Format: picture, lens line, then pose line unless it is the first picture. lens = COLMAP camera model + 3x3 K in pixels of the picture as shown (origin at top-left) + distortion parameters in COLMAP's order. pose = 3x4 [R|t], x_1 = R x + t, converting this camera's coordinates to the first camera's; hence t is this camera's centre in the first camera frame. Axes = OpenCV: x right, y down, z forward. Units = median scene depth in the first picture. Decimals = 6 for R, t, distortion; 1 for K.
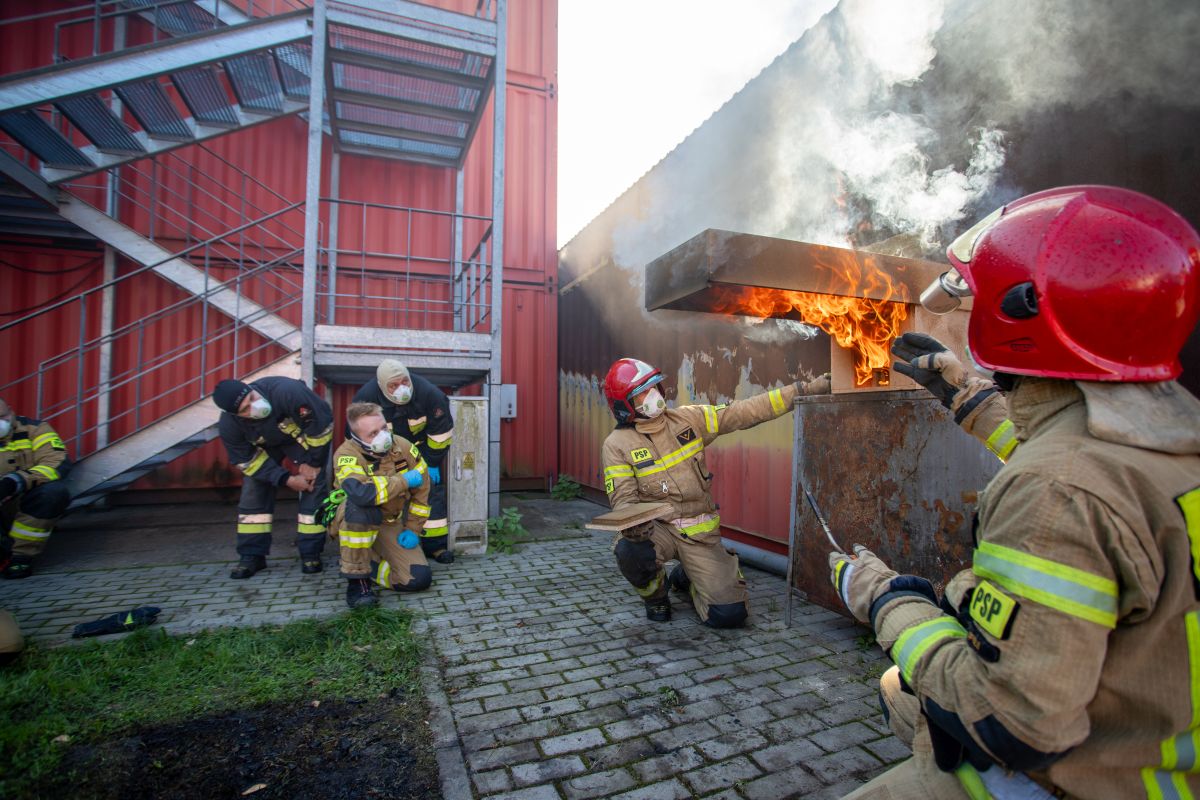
lens RADIAL K [[579.7, 0, 593.4], [0, 579.7, 395.1], [0, 0, 1]] dist [-0.047446, 0.020324]
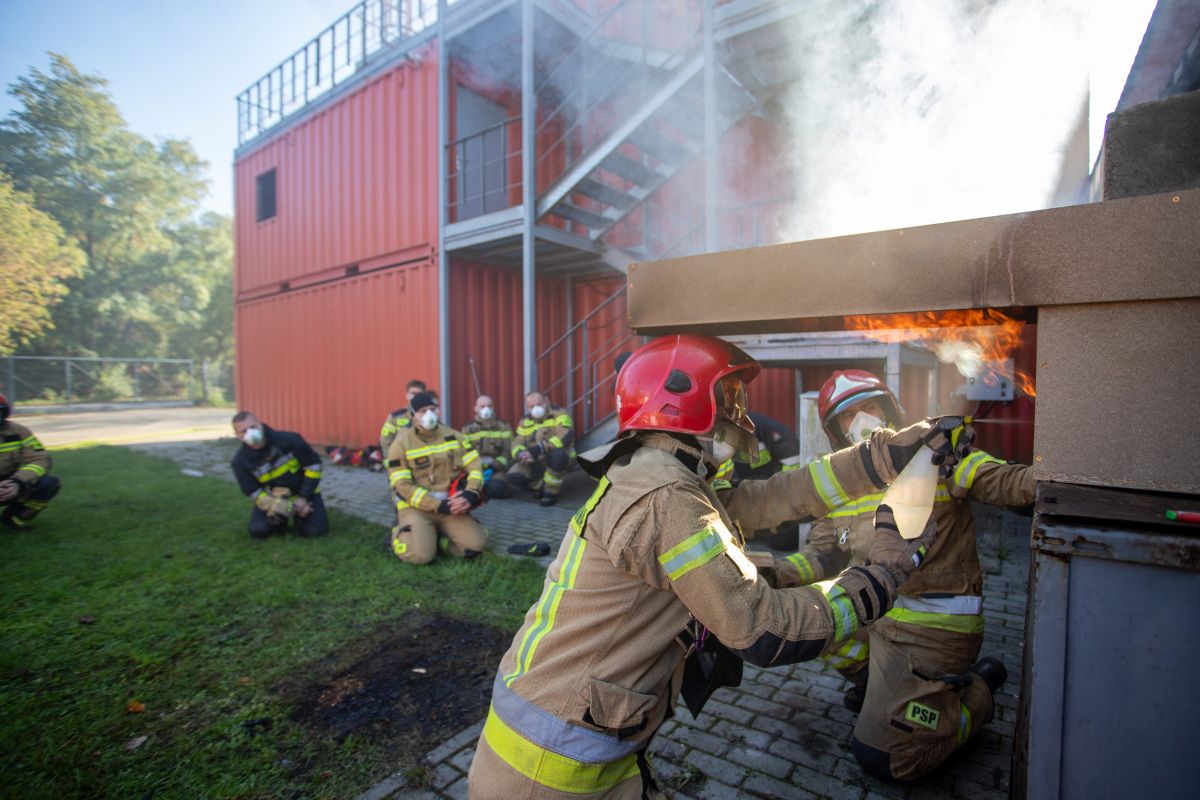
lens RADIAL K [[579.7, 0, 593.4], [0, 579.7, 395.1], [0, 0, 1]] dist [-0.047446, 0.020324]
pose [[0.538472, 0.010700, -0.842576, 0.607327], [0.045432, 0.998096, 0.041710, -0.076028], [0.841418, -0.060739, 0.536961, 0.350649]]
